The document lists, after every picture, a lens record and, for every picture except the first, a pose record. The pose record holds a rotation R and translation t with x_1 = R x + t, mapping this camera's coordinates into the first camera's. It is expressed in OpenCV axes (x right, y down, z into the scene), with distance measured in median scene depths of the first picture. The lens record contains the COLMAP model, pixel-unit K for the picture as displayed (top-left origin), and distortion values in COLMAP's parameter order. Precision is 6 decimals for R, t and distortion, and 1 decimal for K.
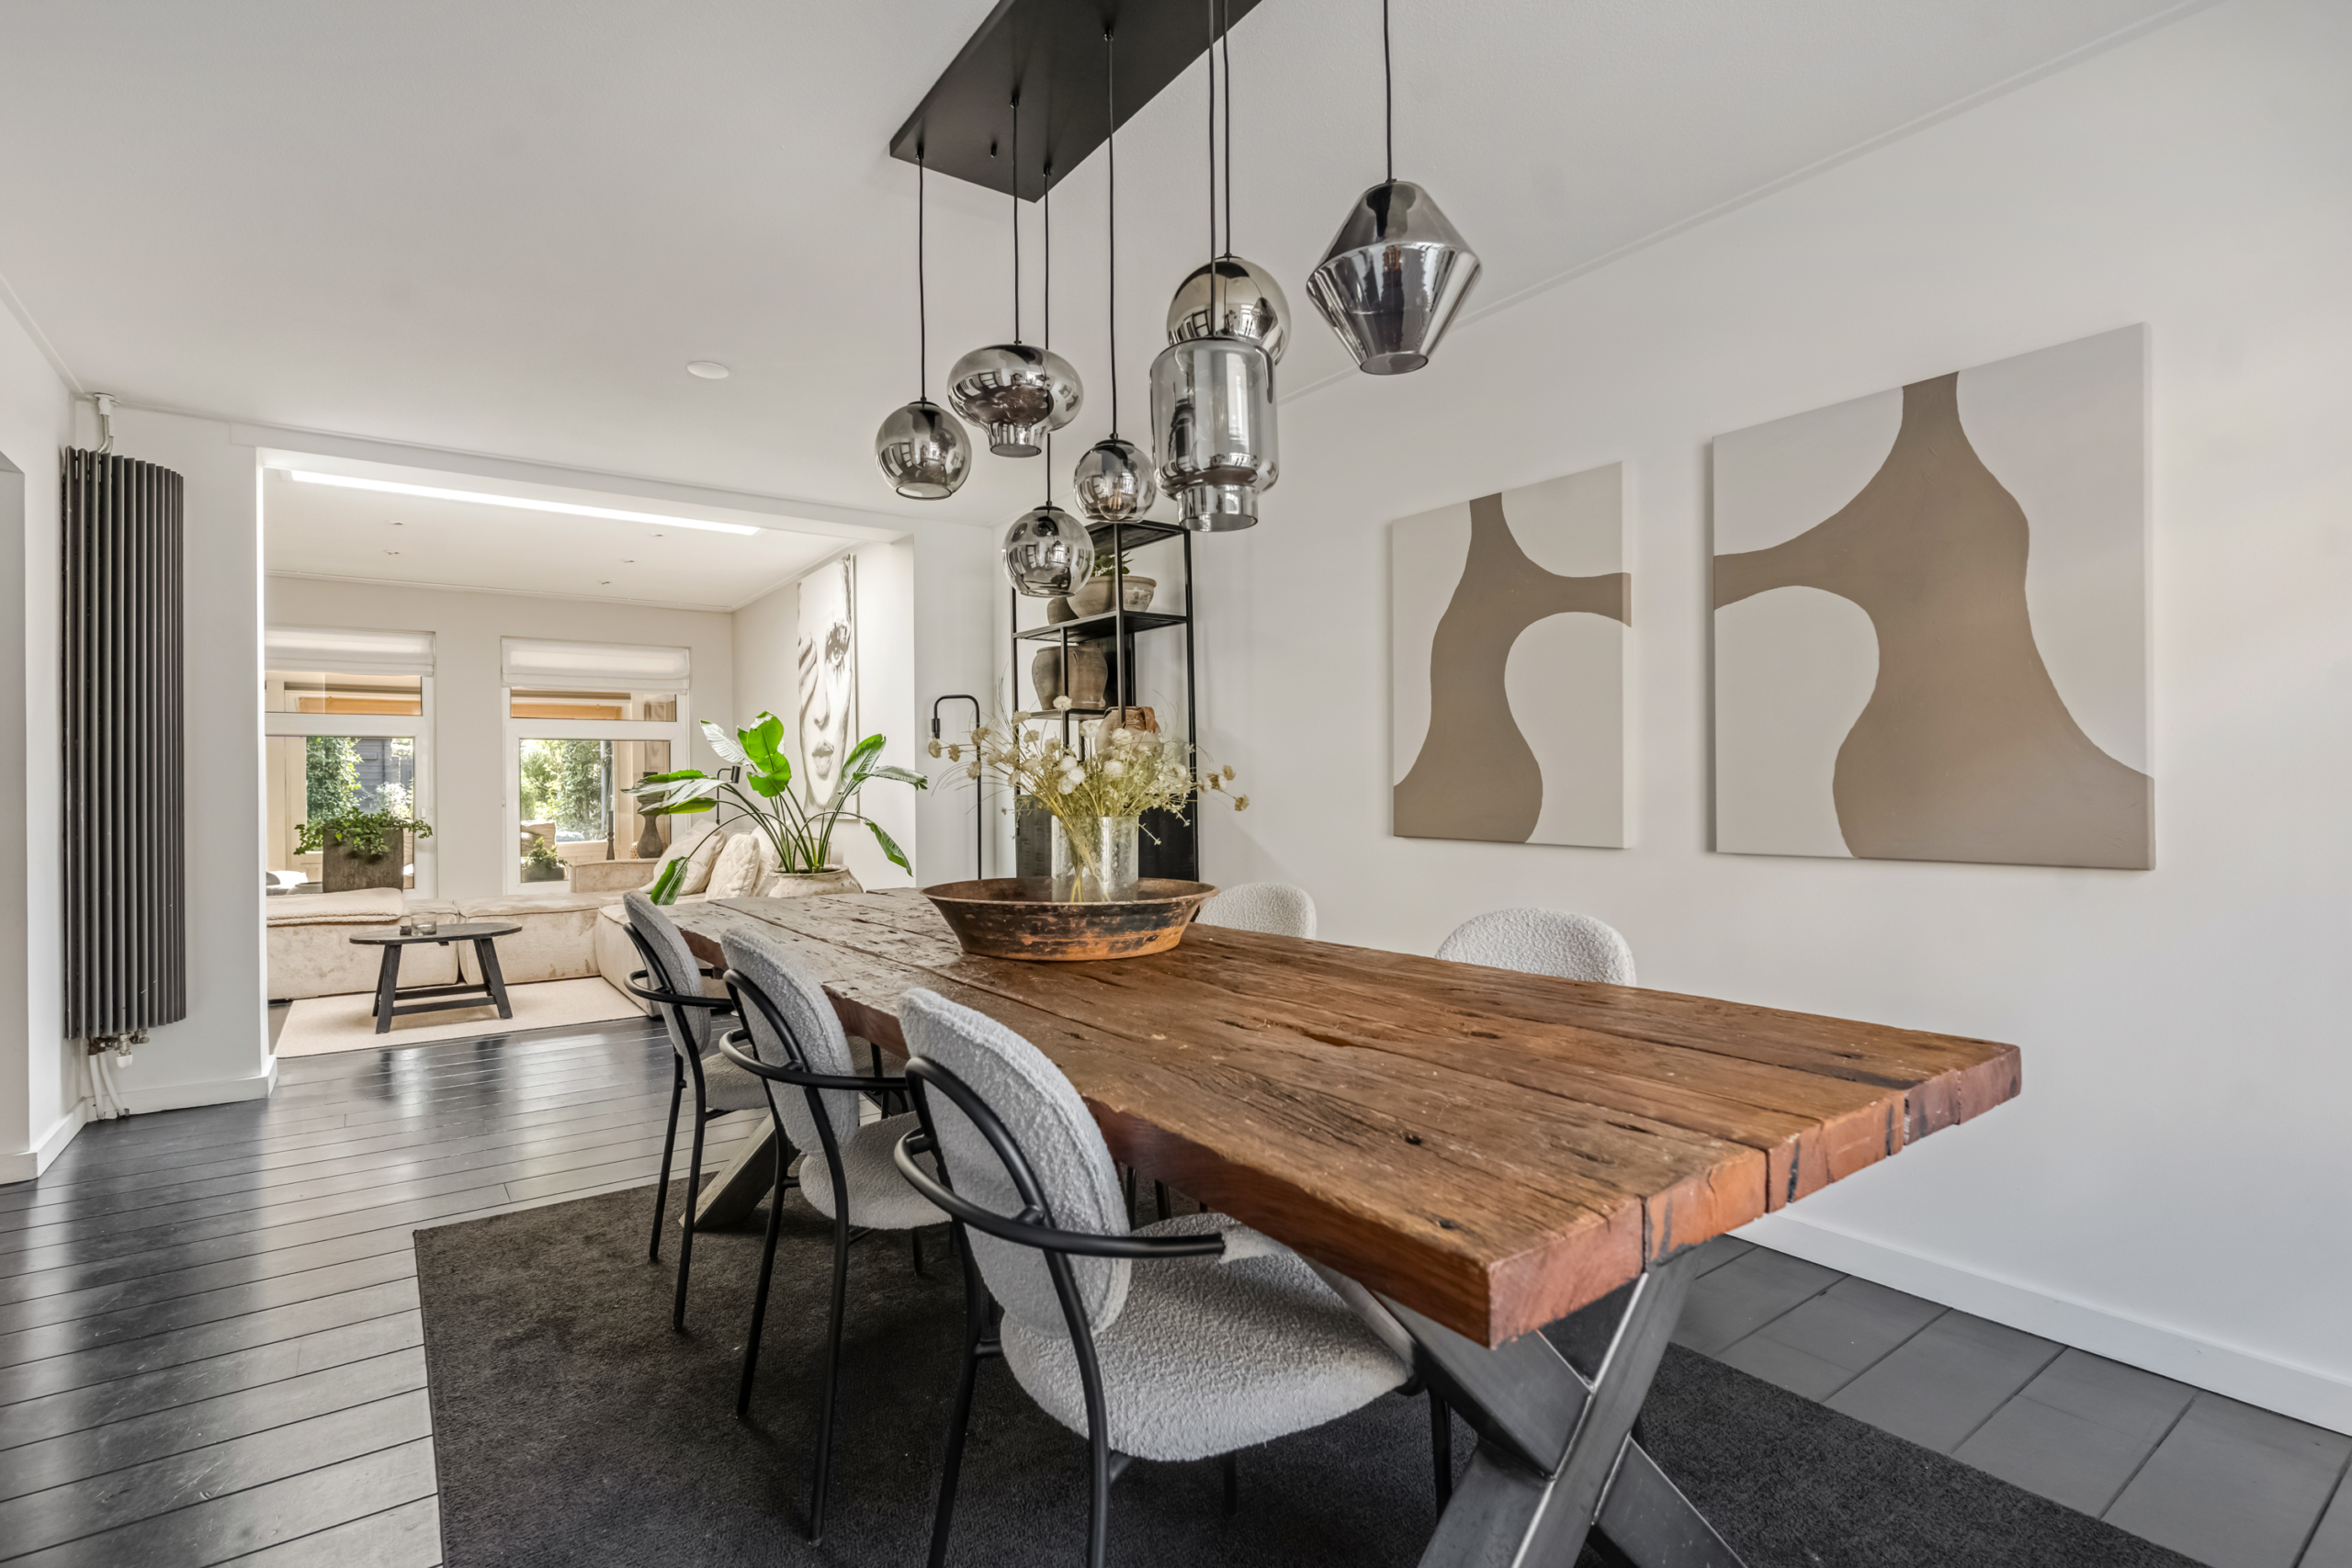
lens RADIAL K [[1120.9, 0, 1166.4], [0, 1120.9, 778.7], [0, 0, 1]] dist [-0.000089, -0.000320]
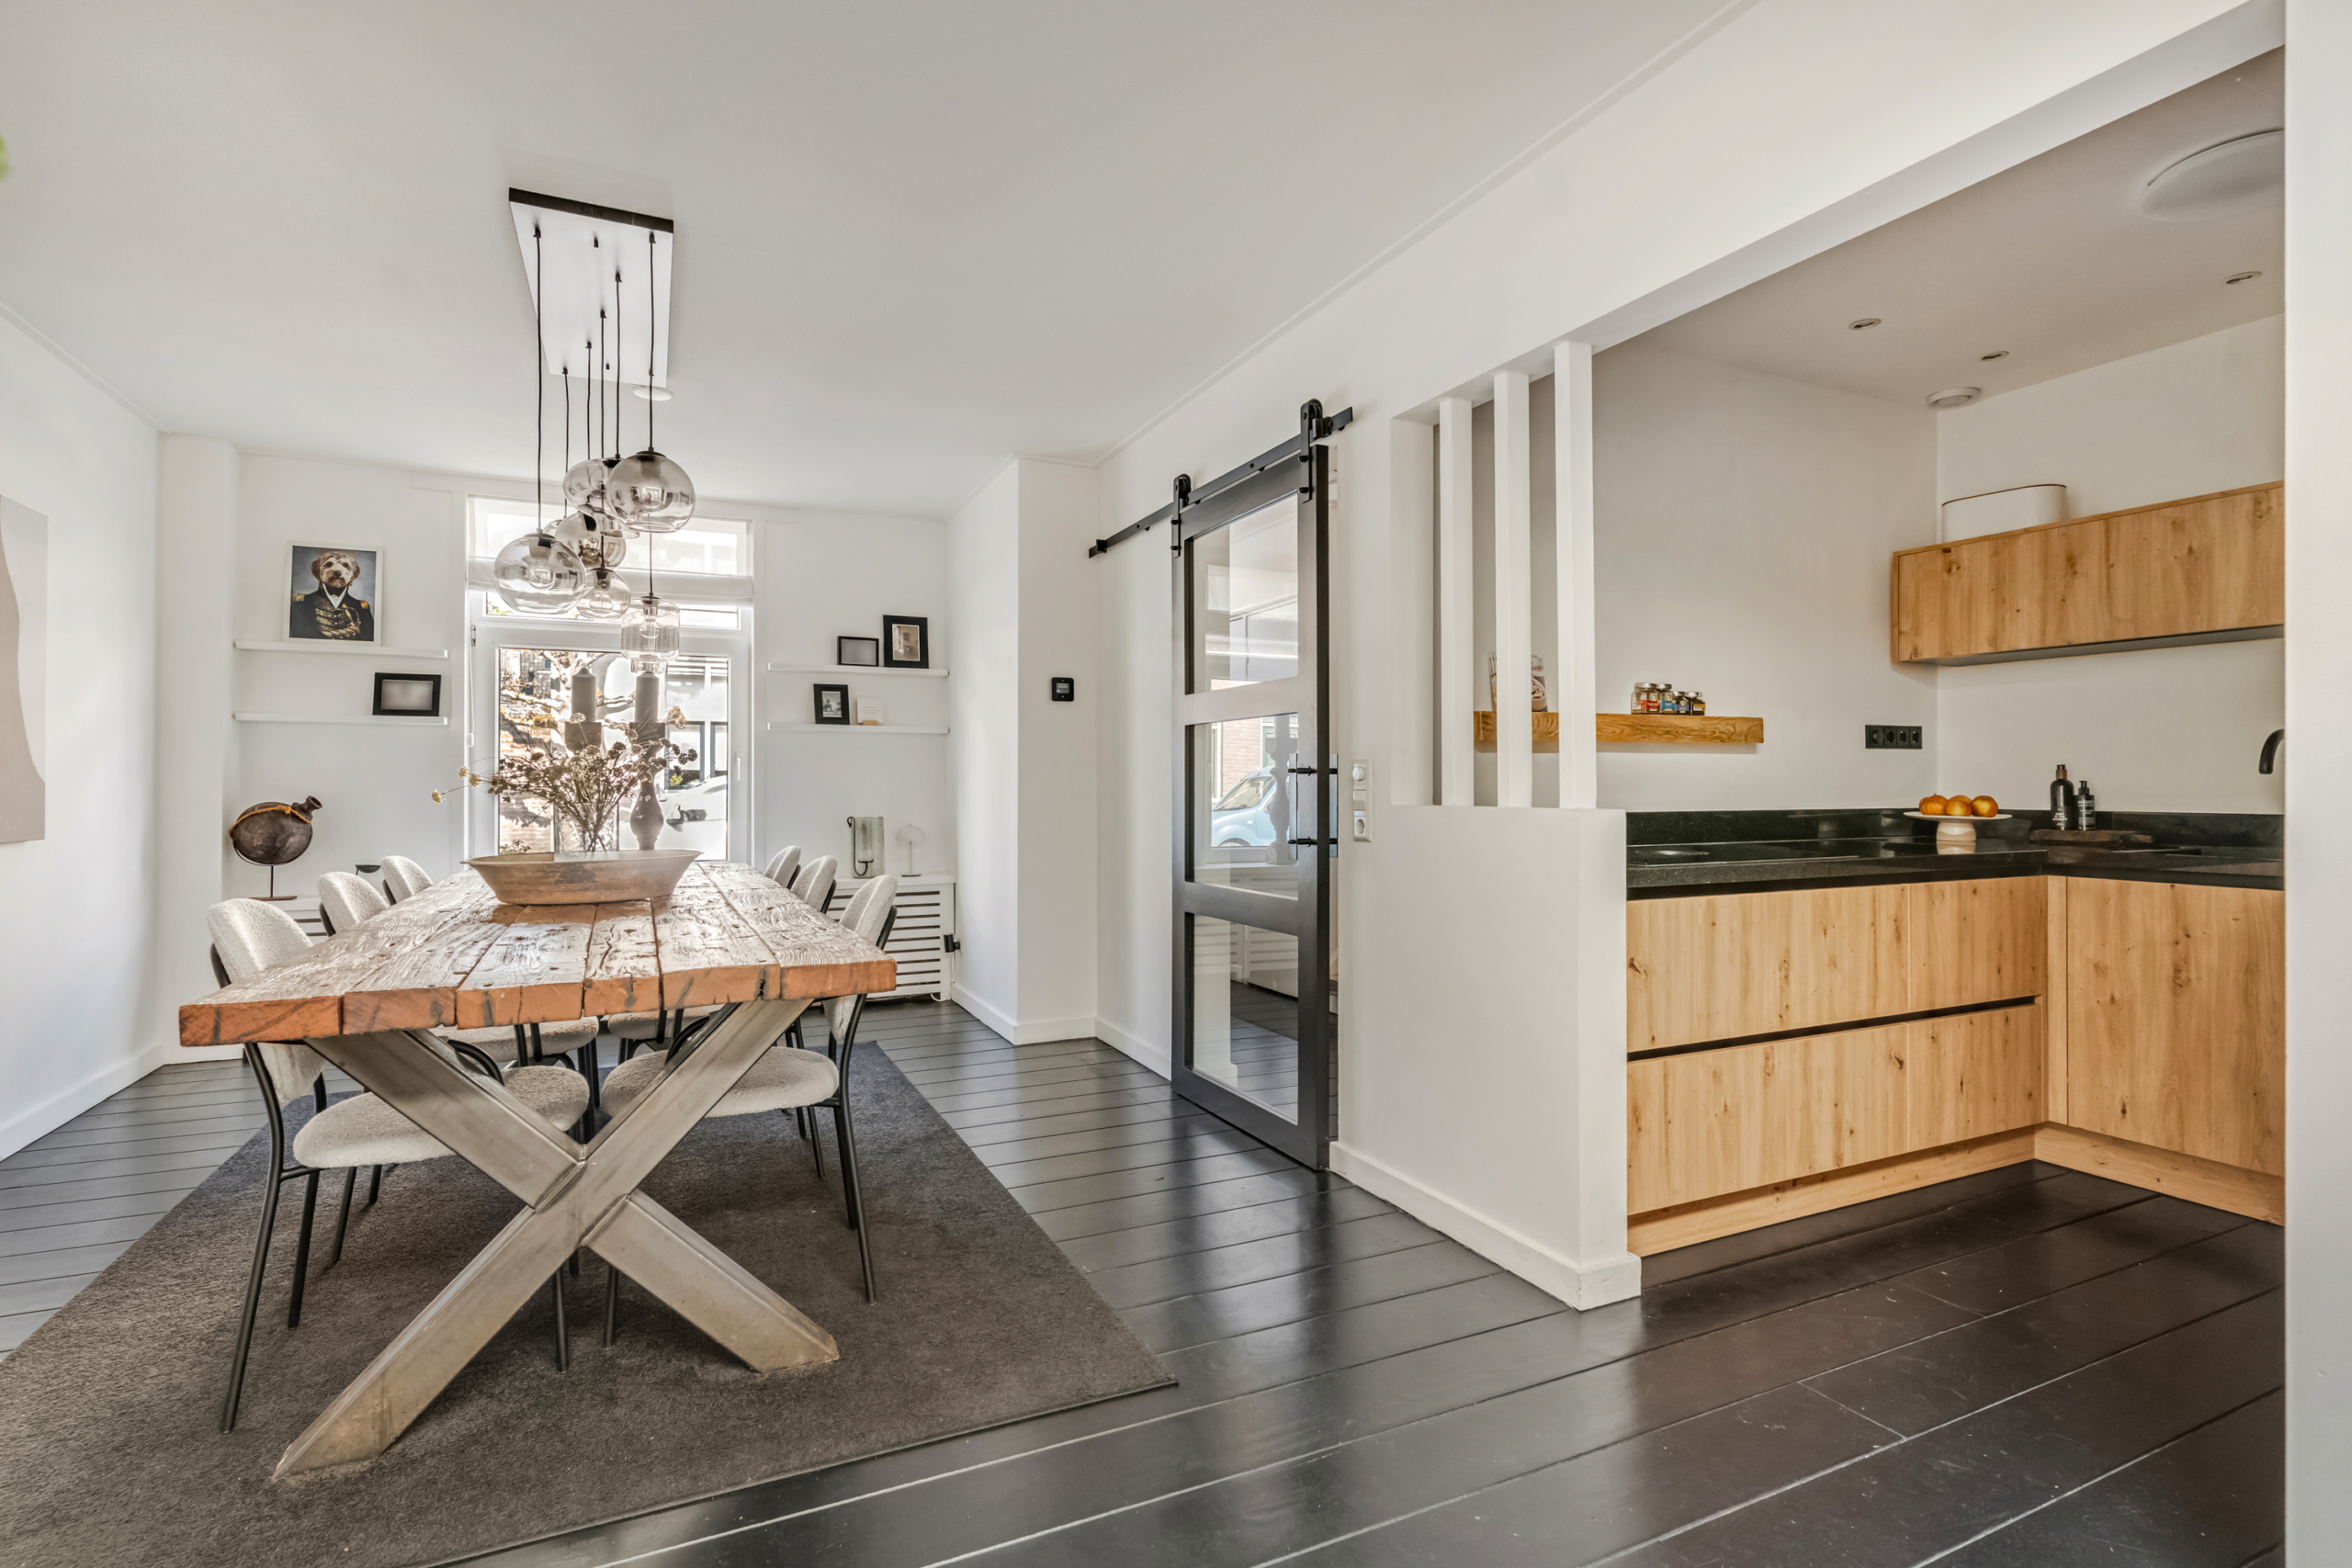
lens RADIAL K [[1120.9, 0, 1166.4], [0, 1120.9, 778.7], [0, 0, 1]] dist [-0.000089, -0.000320]
pose [[-0.983700, 0.012618, 0.179373, -0.890616], [0.010524, 0.999865, -0.012626, 0.024864], [-0.179508, -0.010533, -0.983700, 1.923994]]
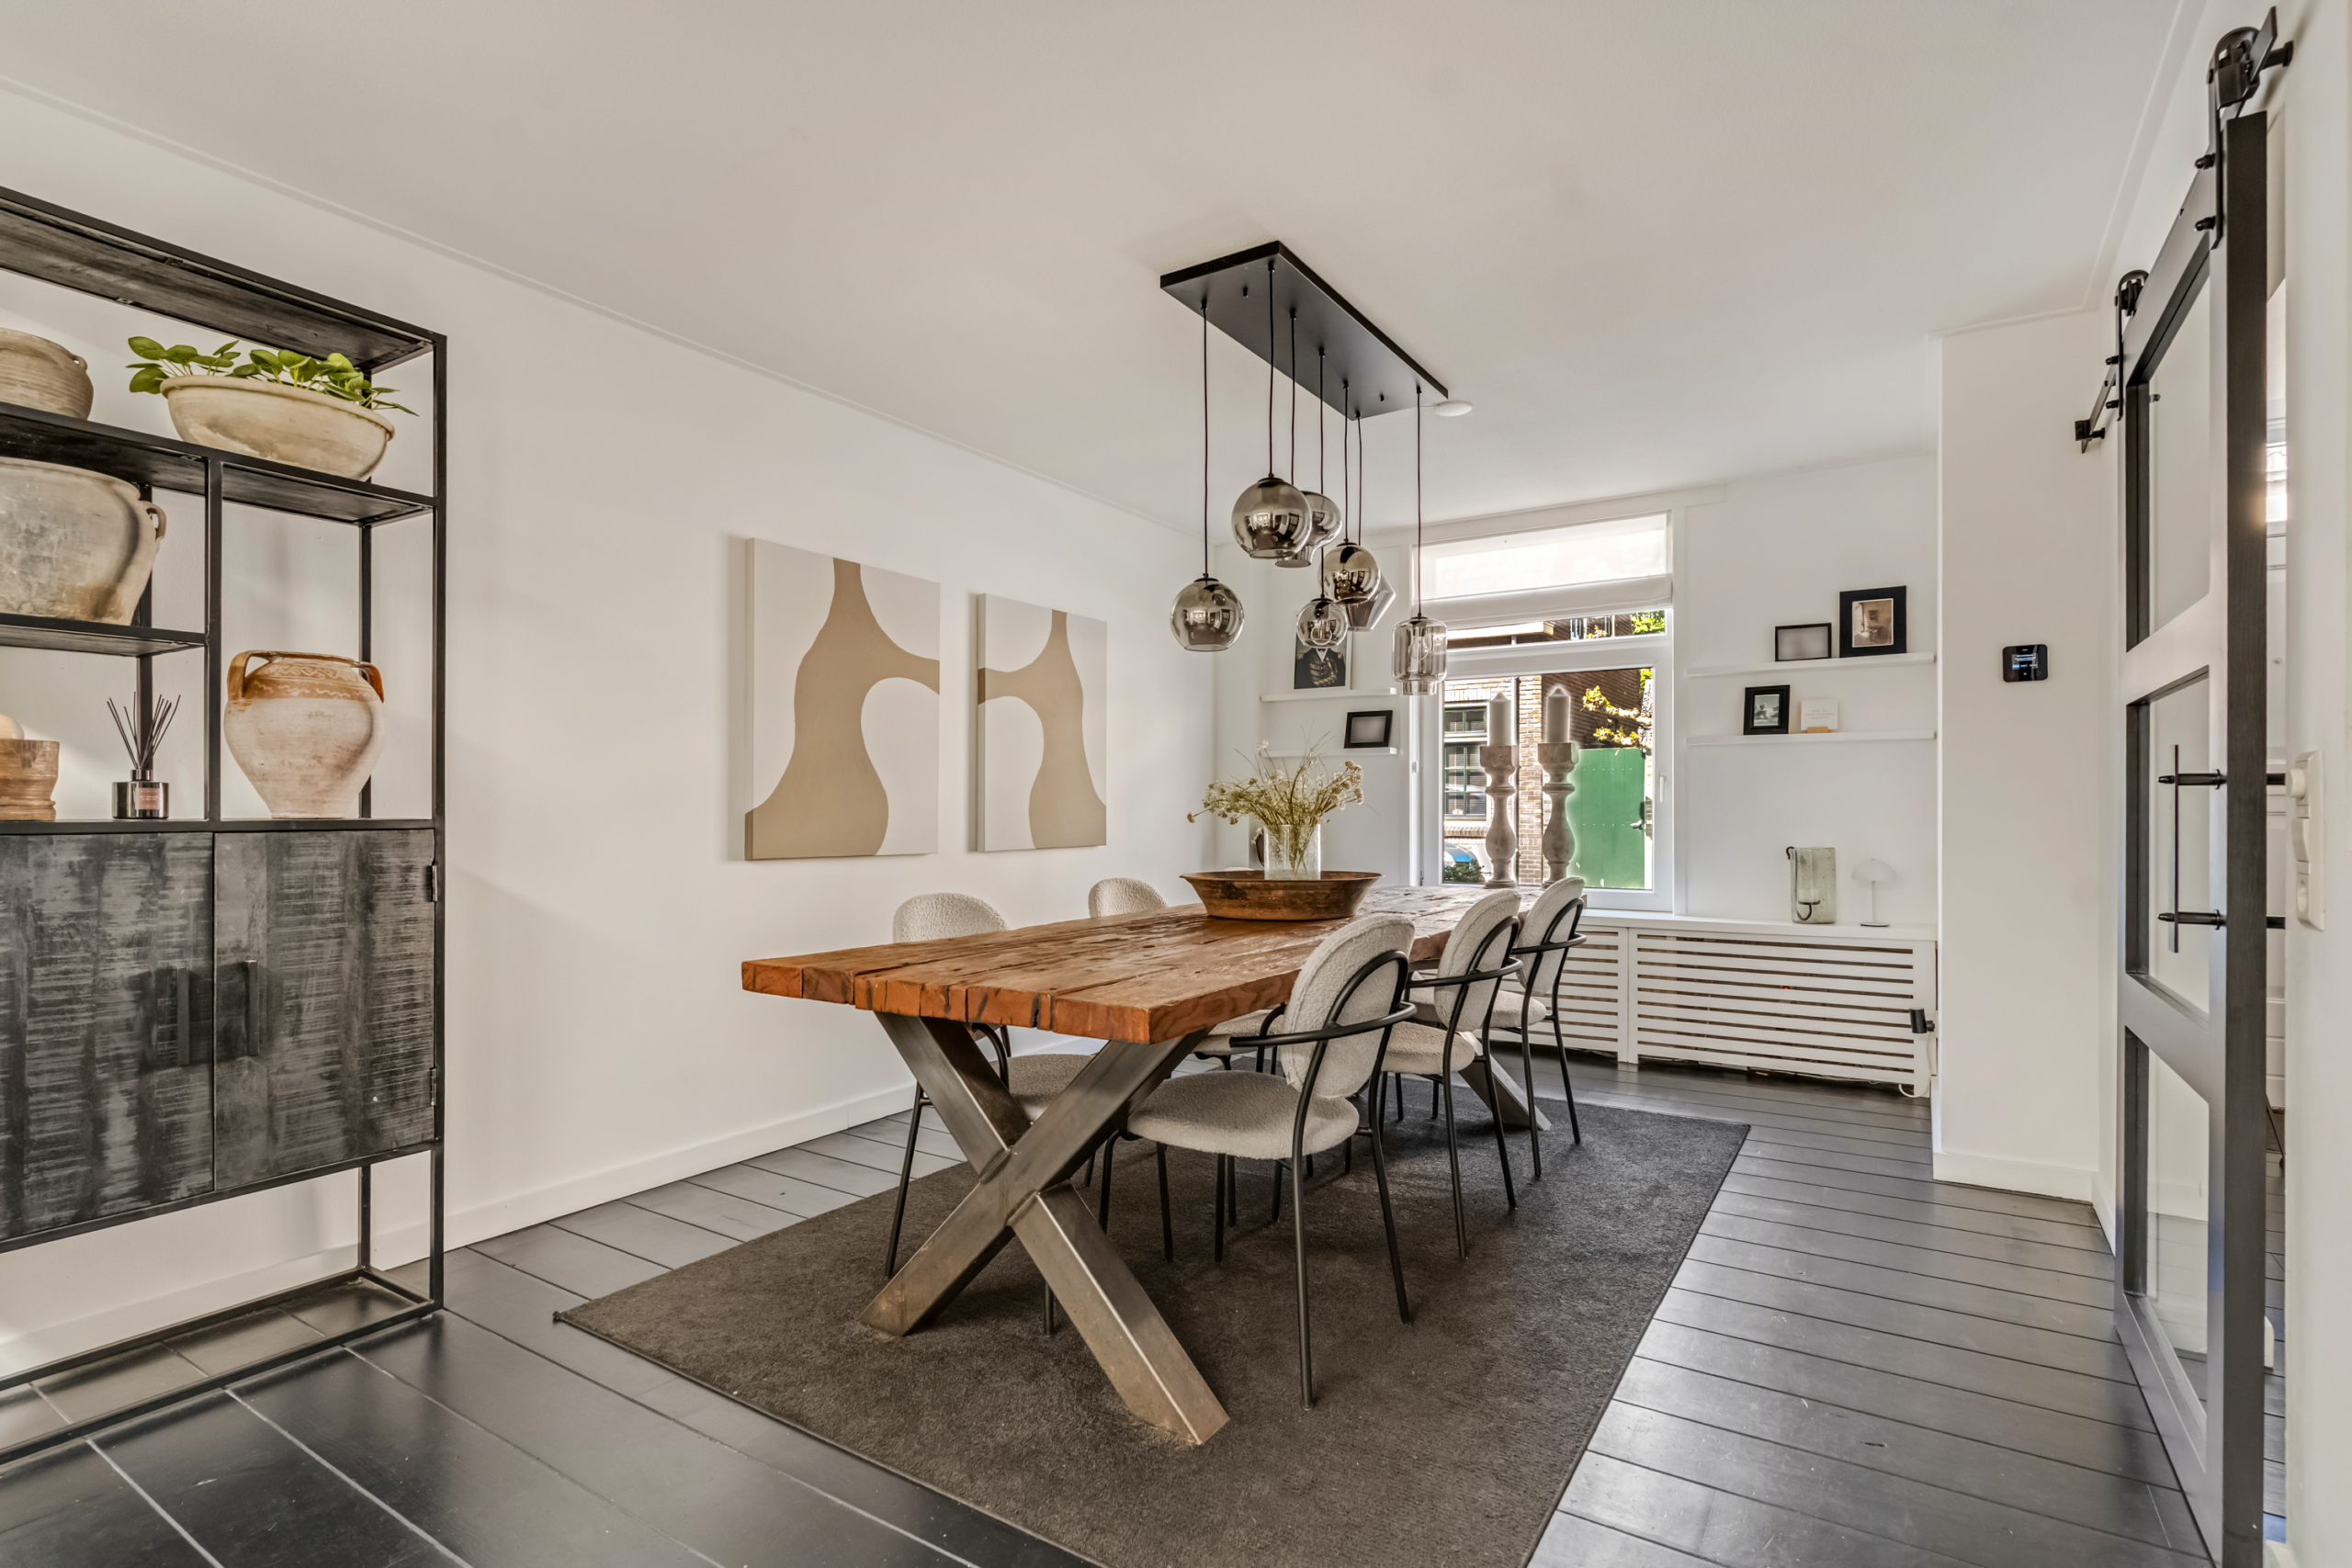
lens RADIAL K [[1121.4, 0, 1176.6], [0, 1121.4, 808.3], [0, 0, 1]] dist [-0.003414, -0.000561]
pose [[-0.369227, 0.011311, 0.929271, -1.194641], [-0.000061, 0.999926, -0.012196, 0.025992], [-0.929339, -0.004560, -0.369198, 1.432804]]
